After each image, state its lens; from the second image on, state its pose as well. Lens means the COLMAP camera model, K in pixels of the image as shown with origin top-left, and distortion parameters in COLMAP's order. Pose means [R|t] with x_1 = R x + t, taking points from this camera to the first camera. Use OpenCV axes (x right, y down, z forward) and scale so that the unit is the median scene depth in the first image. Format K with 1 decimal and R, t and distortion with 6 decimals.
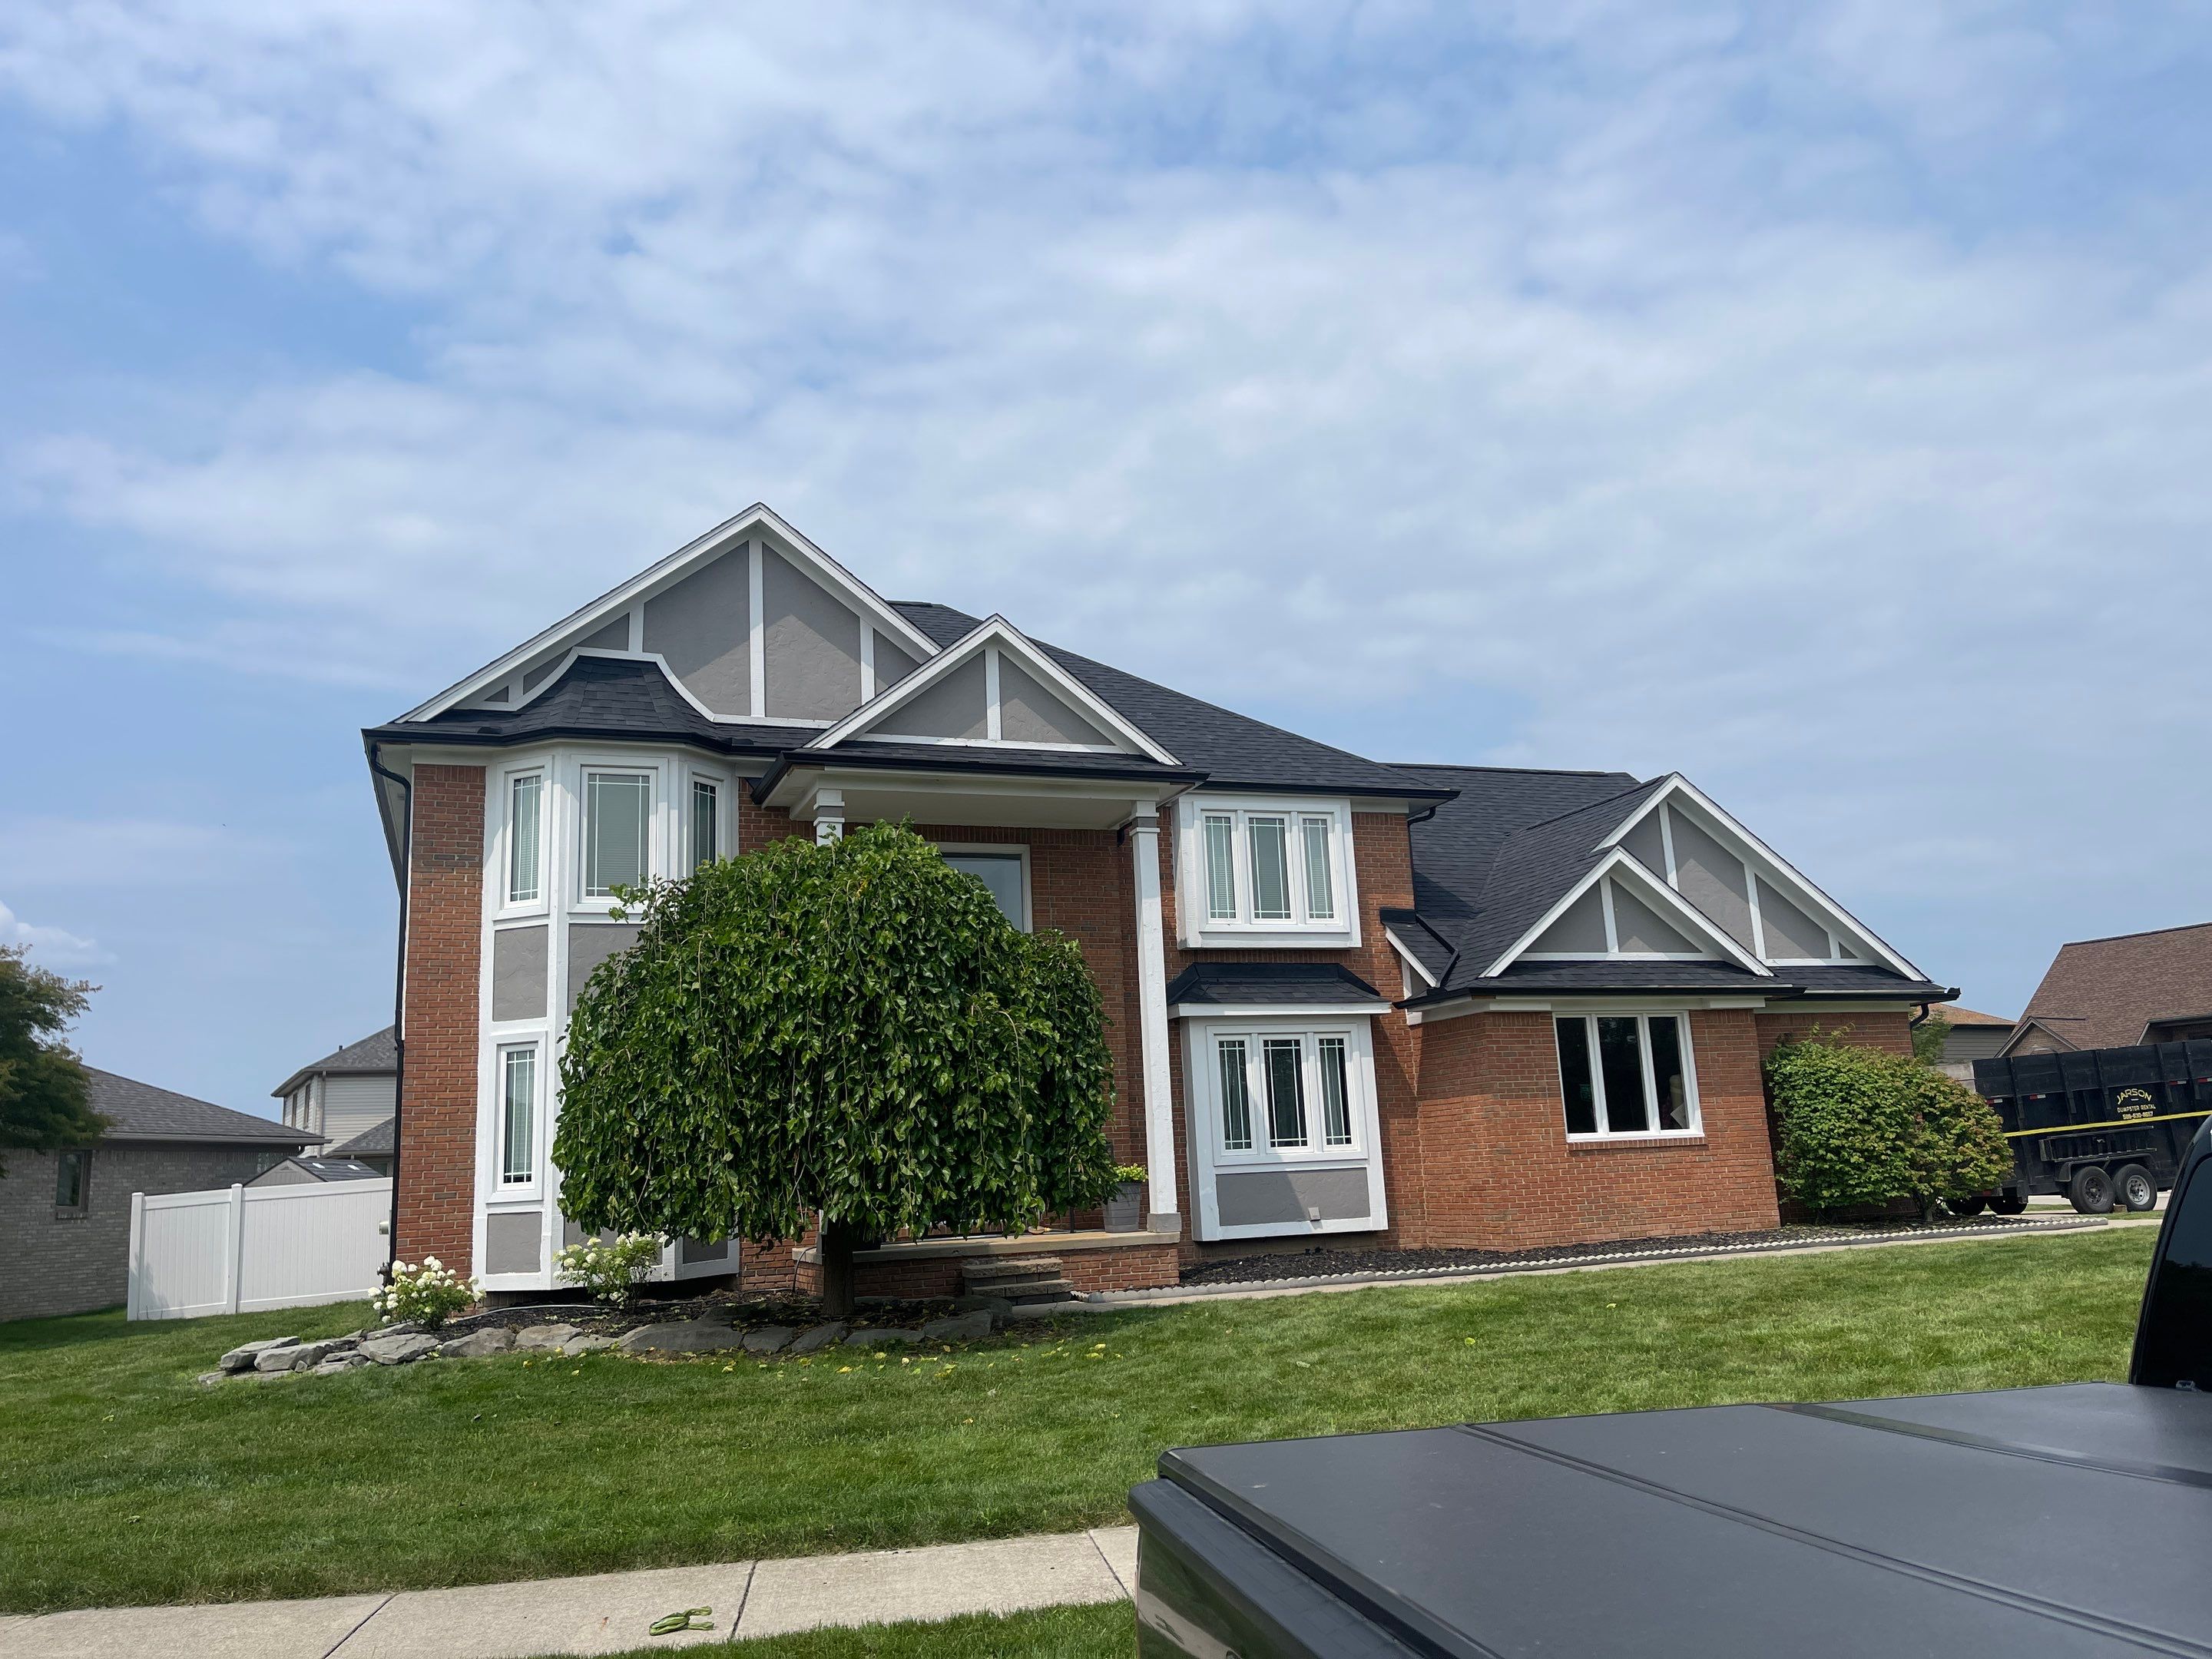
lens RADIAL K [[1662.2, 0, 1106.0], [0, 1662.2, 829.5], [0, 0, 1]] dist [0.042990, -0.003114]
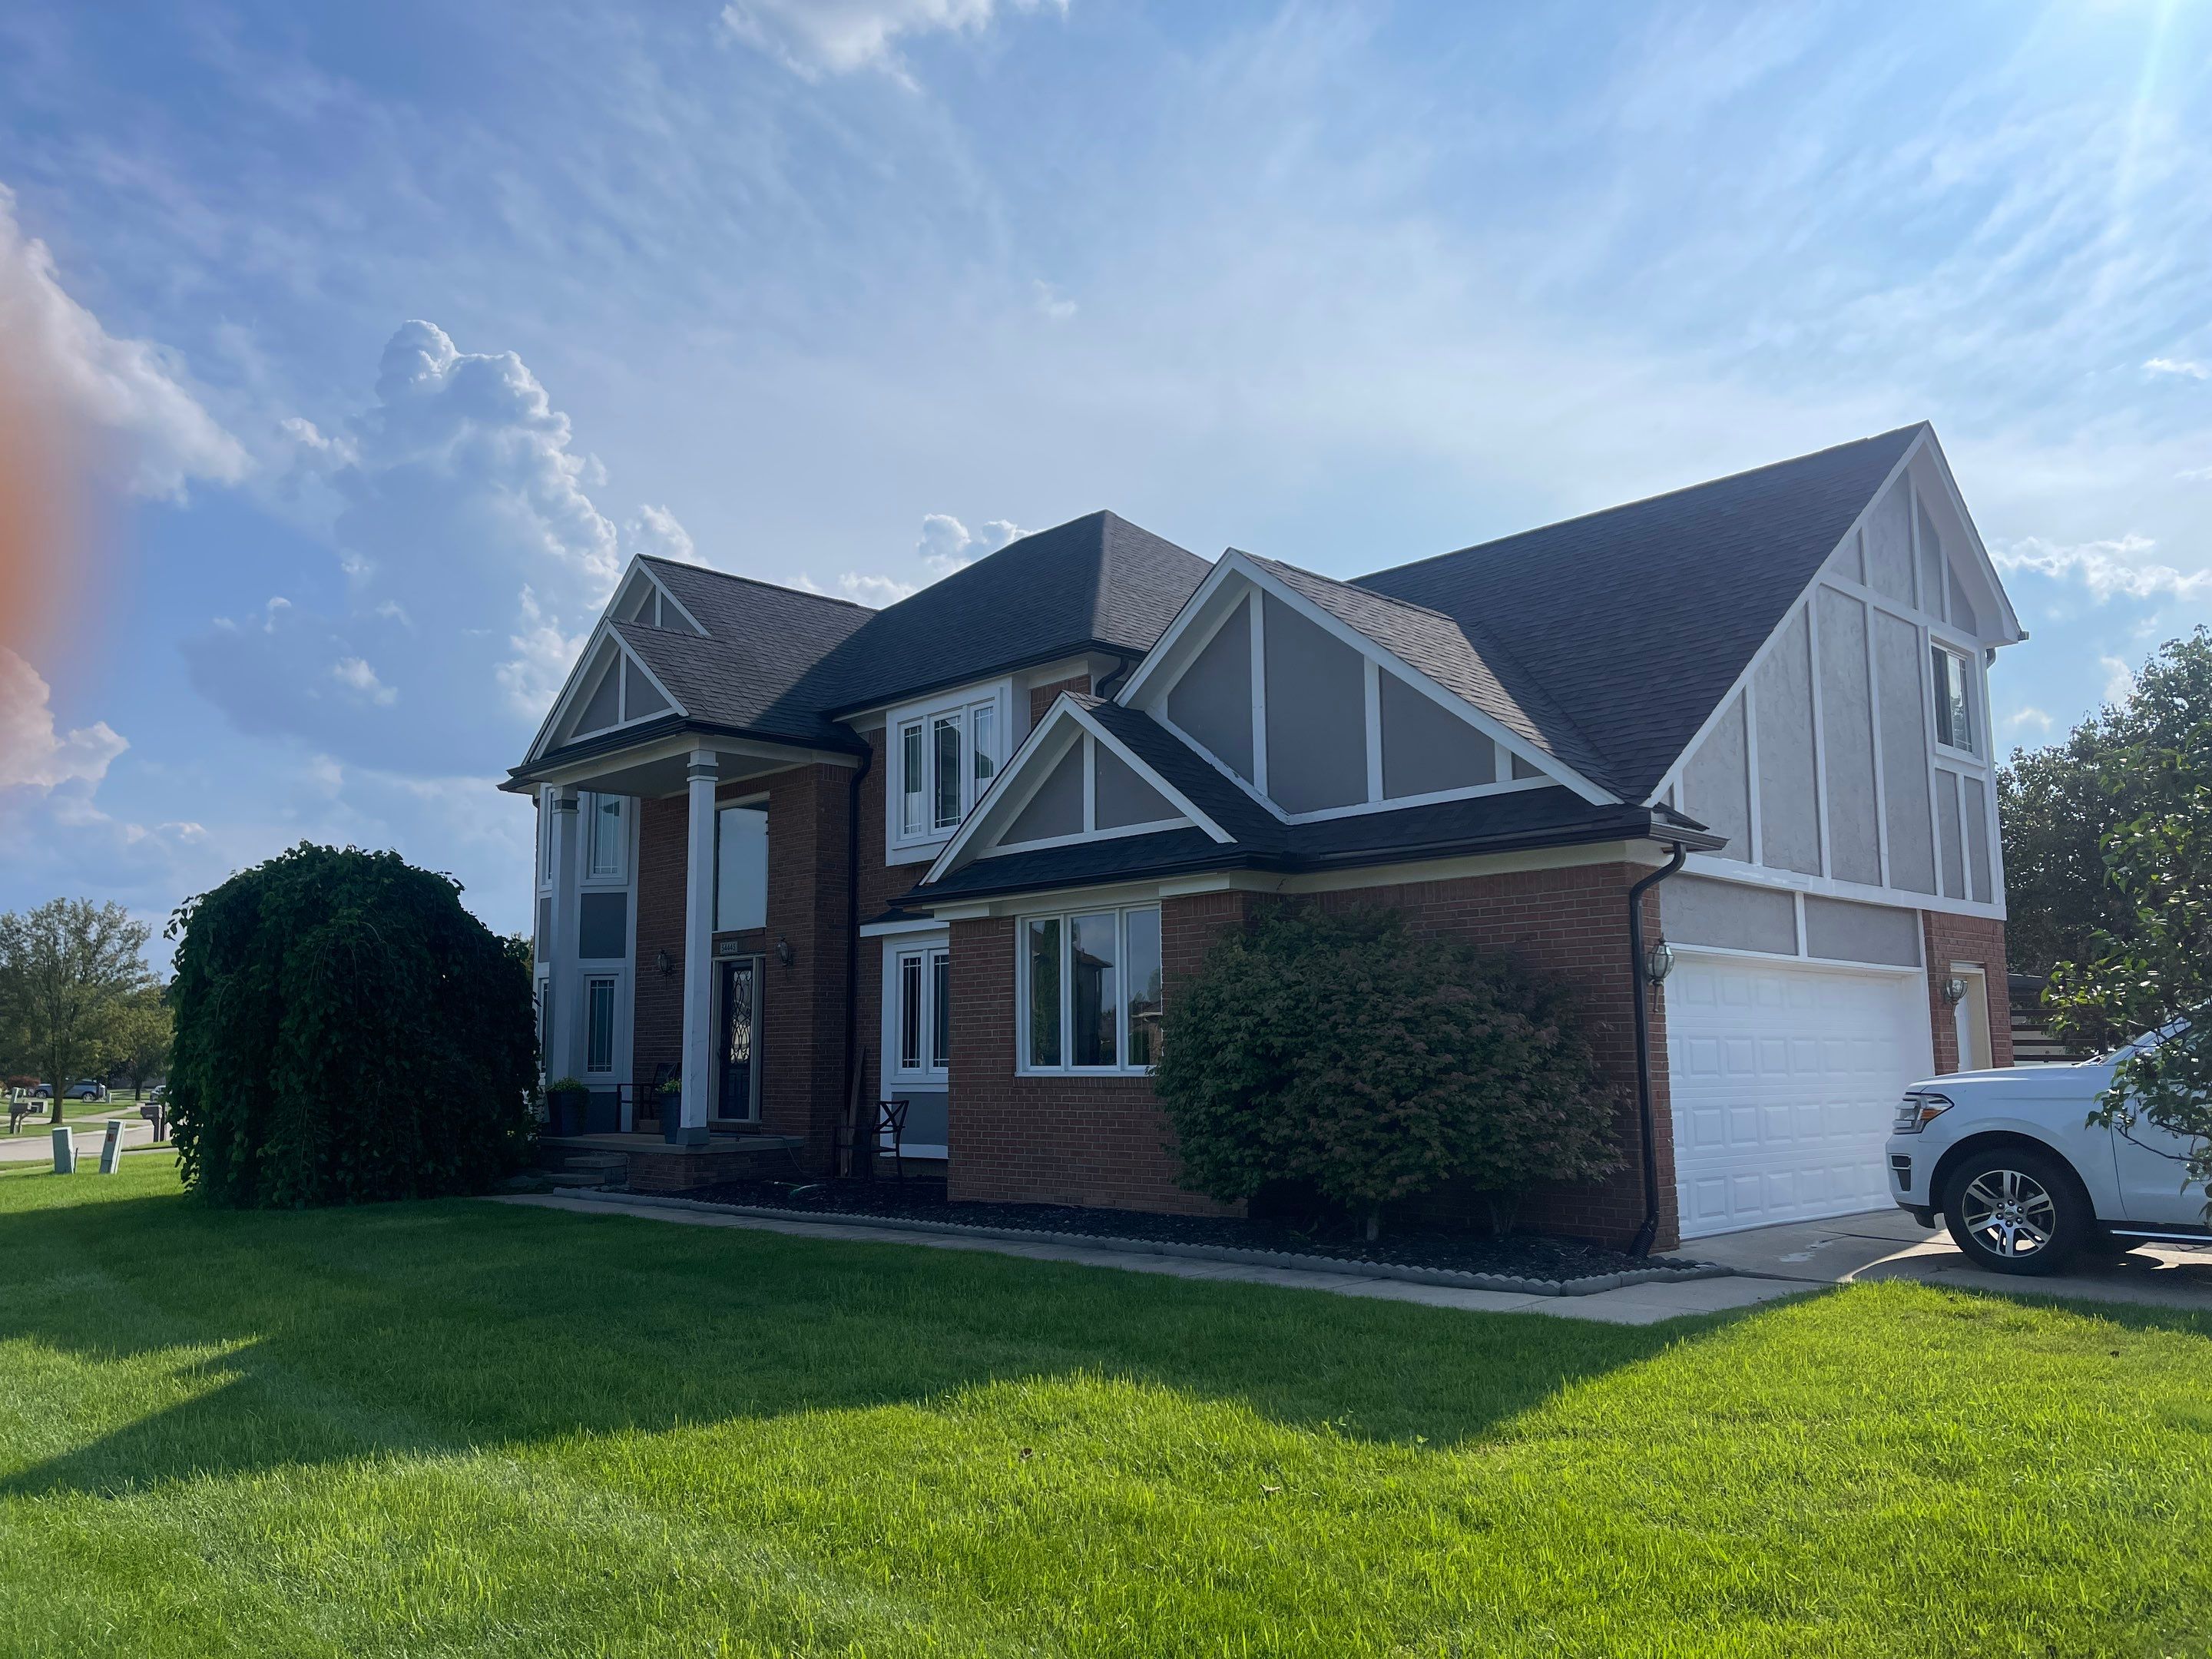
lens RADIAL K [[1655.0, 0, 1089.1], [0, 1655.0, 830.7], [0, 0, 1]] dist [0.072364, -0.003051]
pose [[0.396709, -0.085265, -0.913976, 1.006942], [0.170331, 0.985223, -0.017980, 0.088050], [0.902003, -0.148546, 0.405371, 0.705418]]
